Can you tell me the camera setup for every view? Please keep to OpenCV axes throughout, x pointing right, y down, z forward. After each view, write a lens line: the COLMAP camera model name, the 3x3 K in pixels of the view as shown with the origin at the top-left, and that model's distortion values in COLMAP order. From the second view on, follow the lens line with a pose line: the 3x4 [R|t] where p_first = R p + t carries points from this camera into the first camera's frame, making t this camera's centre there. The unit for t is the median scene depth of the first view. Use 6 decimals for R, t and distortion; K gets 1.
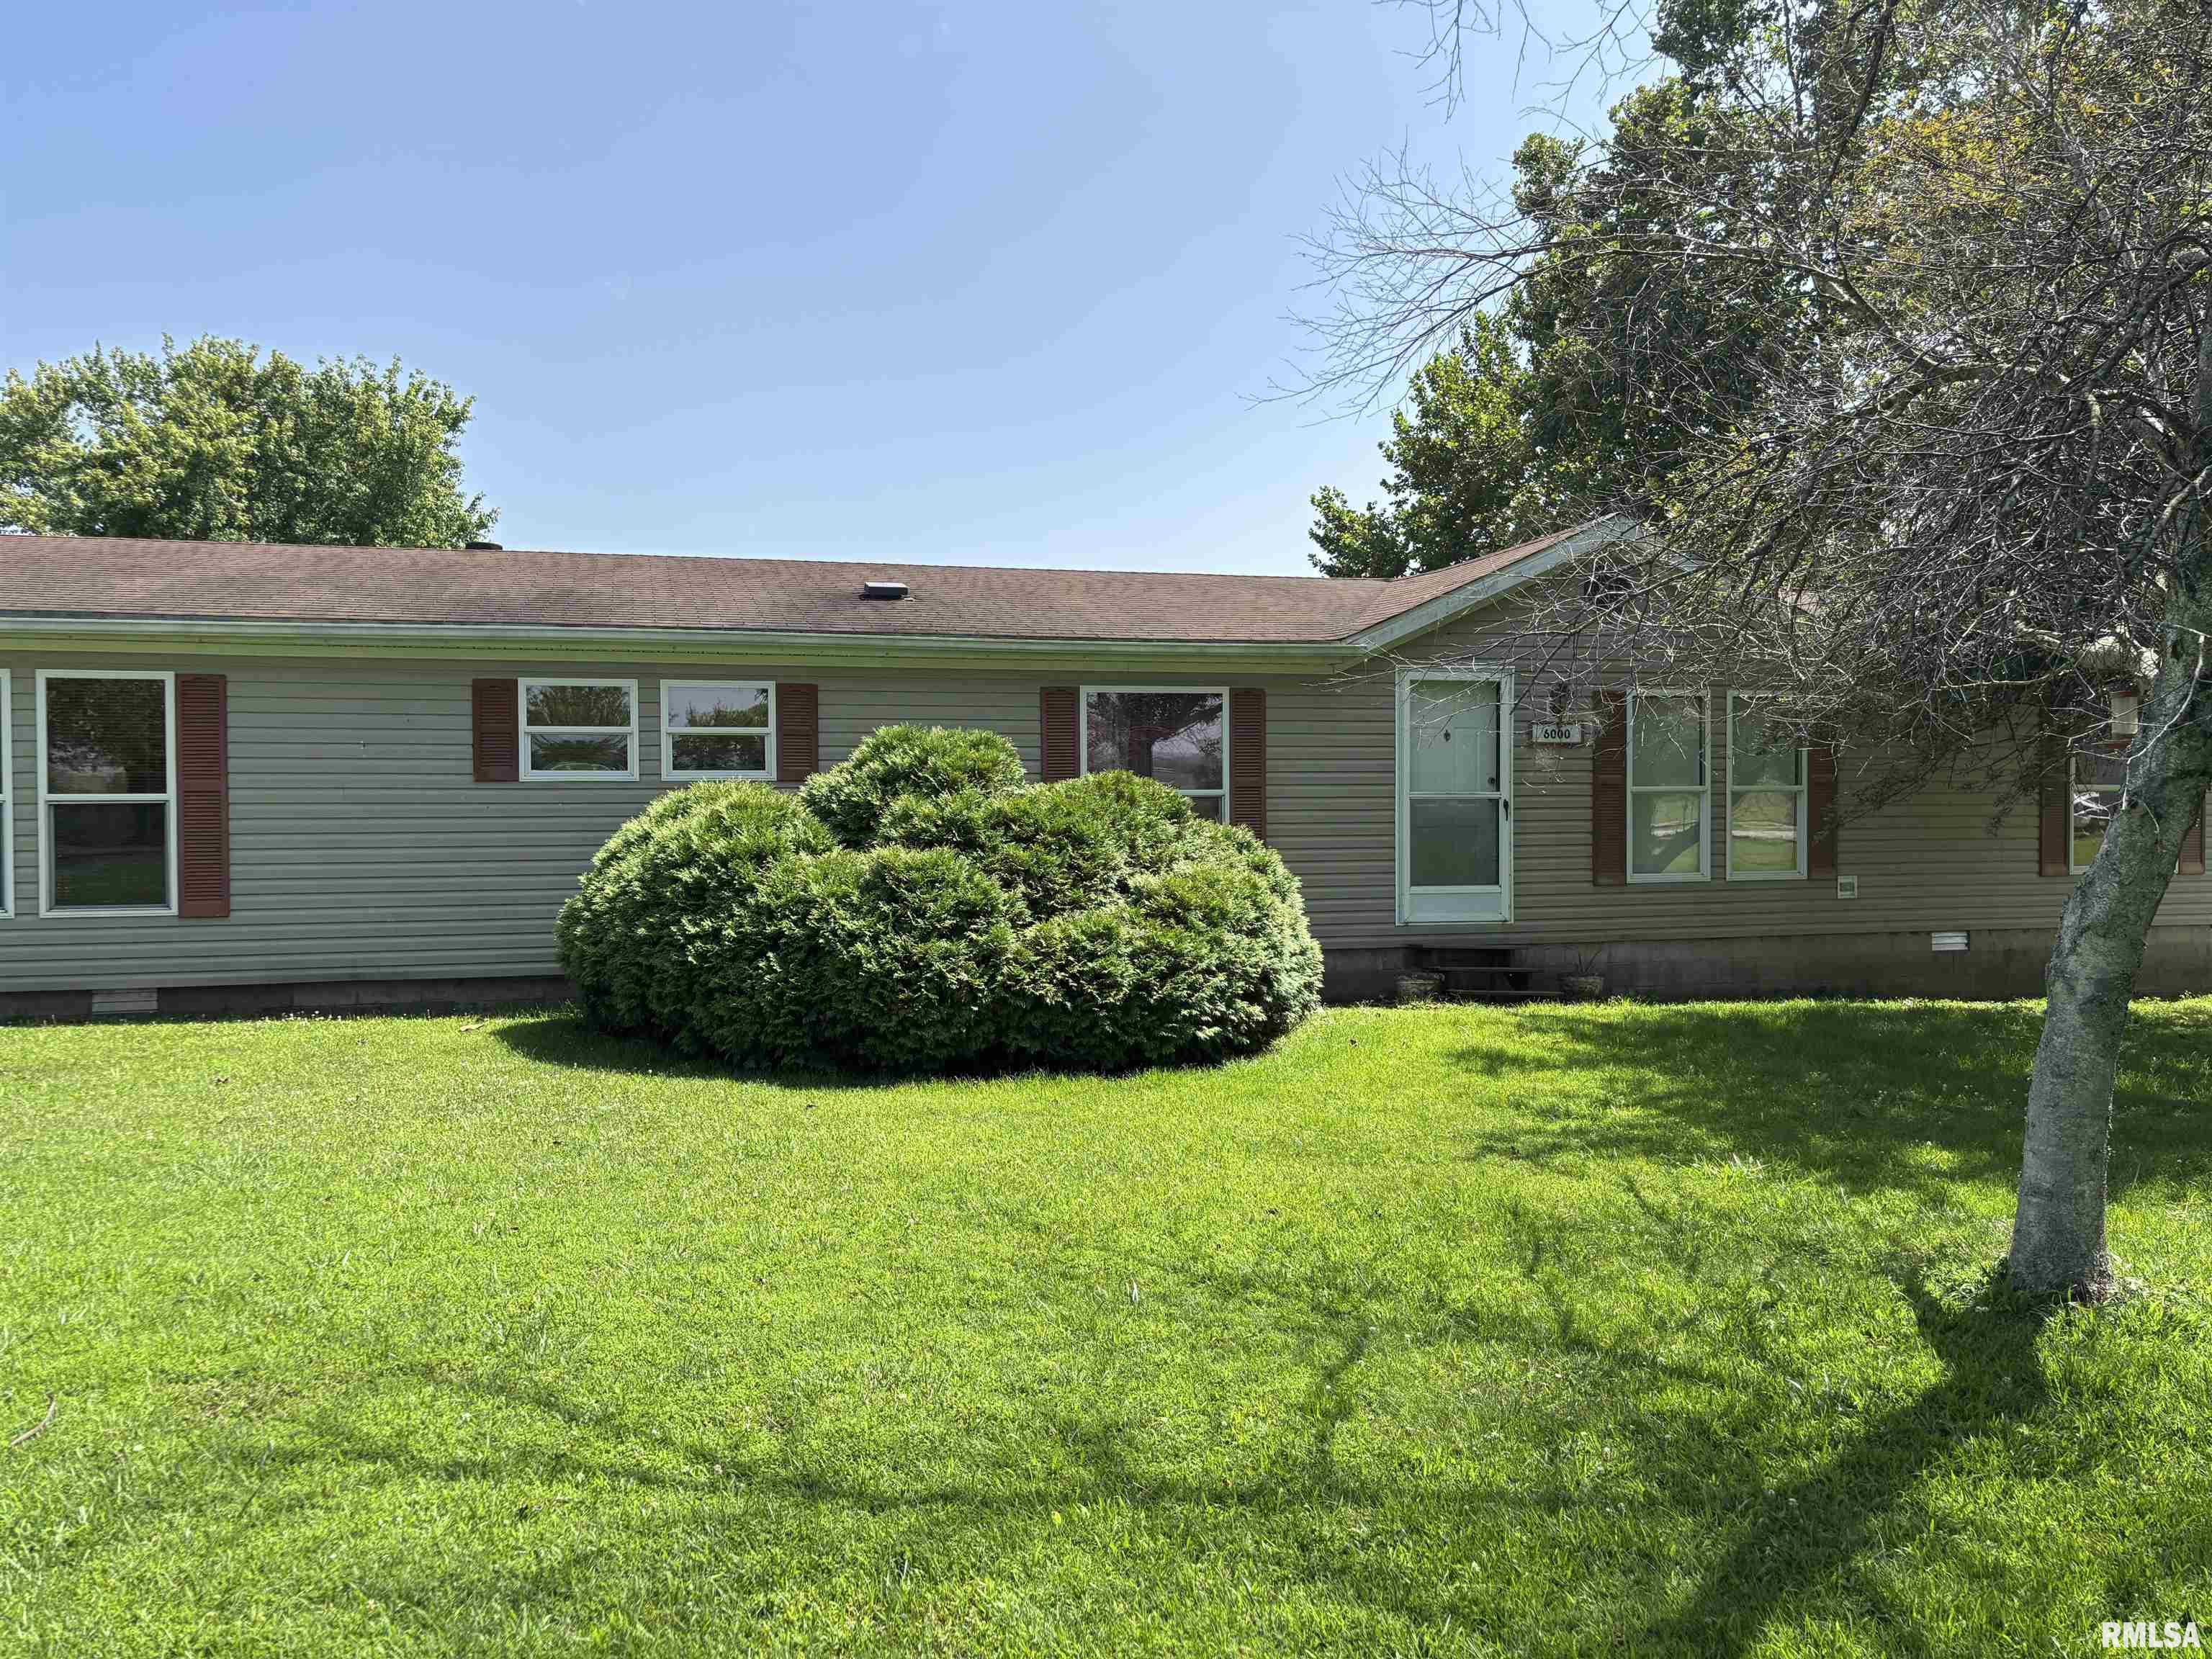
lens RADIAL K [[1684.6, 0, 1105.6], [0, 1684.6, 832.5], [0, 0, 1]] dist [-0.027703, -0.000493]
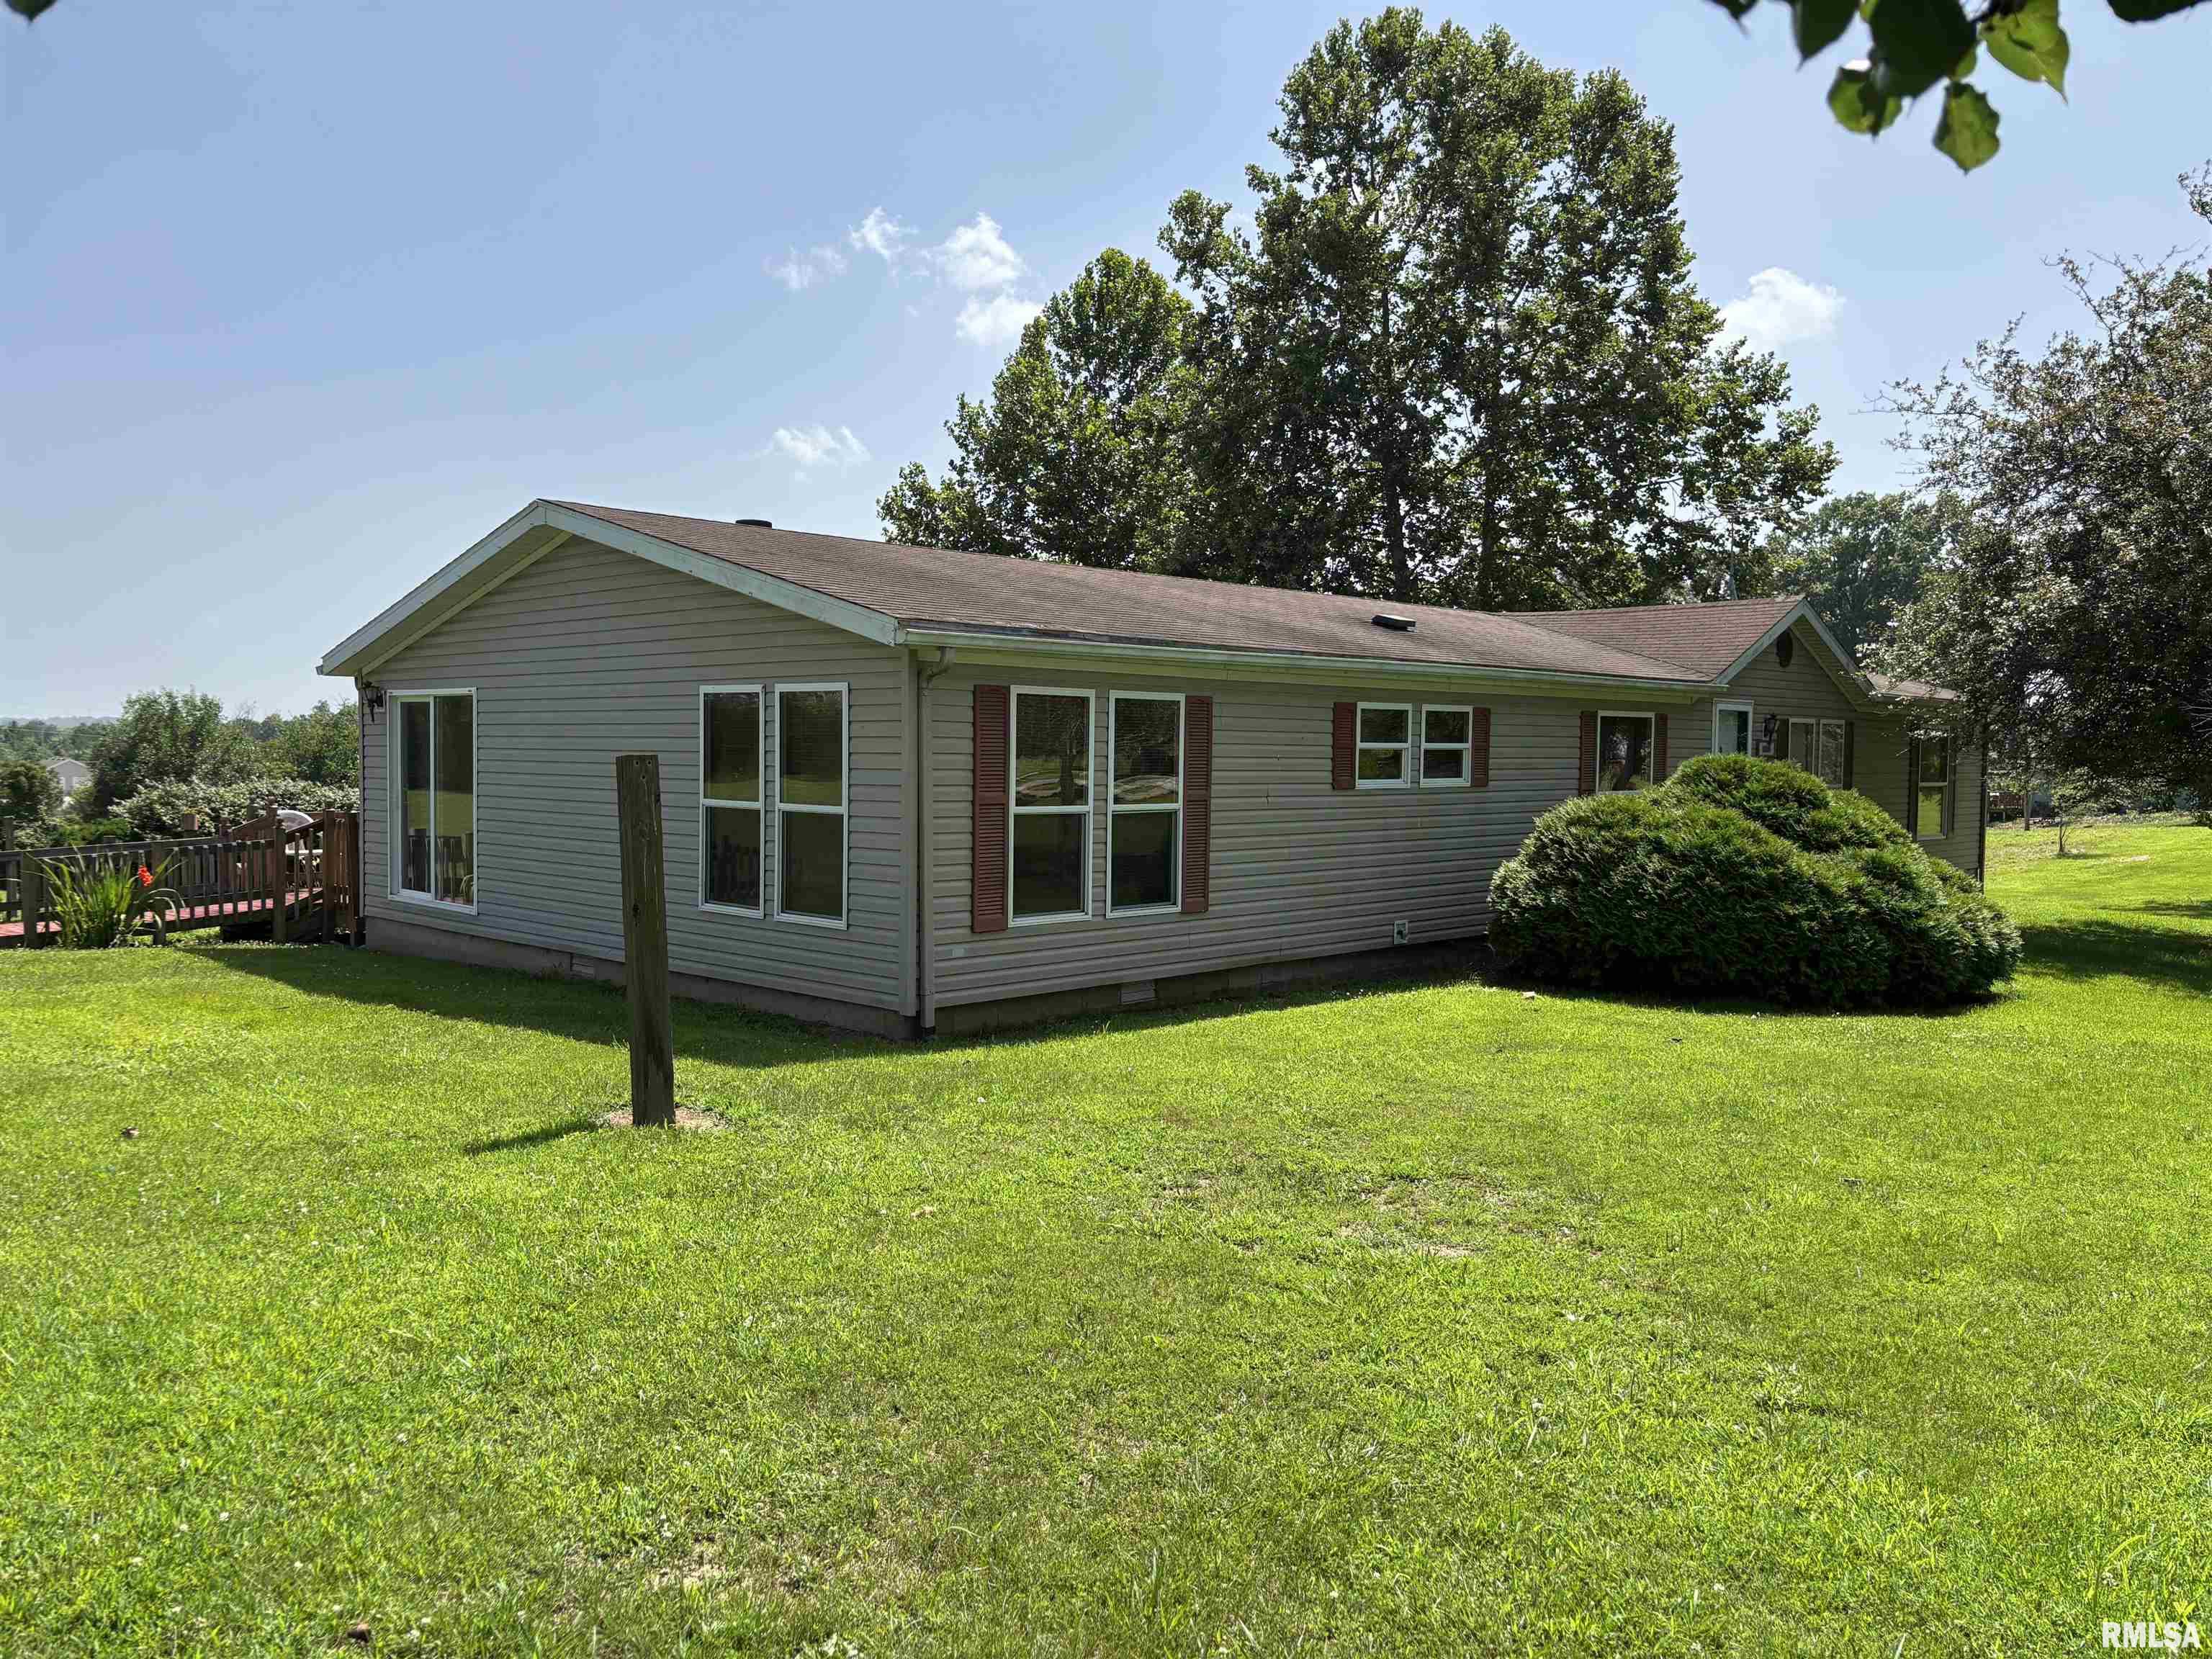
lens RADIAL K [[1684.6, 0, 1106.0], [0, 1684.6, 823.5], [0, 0, 1]] dist [-0.027703, -0.000493]
pose [[0.856639, -0.011949, 0.515779, -0.733794], [-0.005479, 0.999465, 0.032255, -0.028384], [-0.515888, -0.030457, 0.856114, 0.040950]]
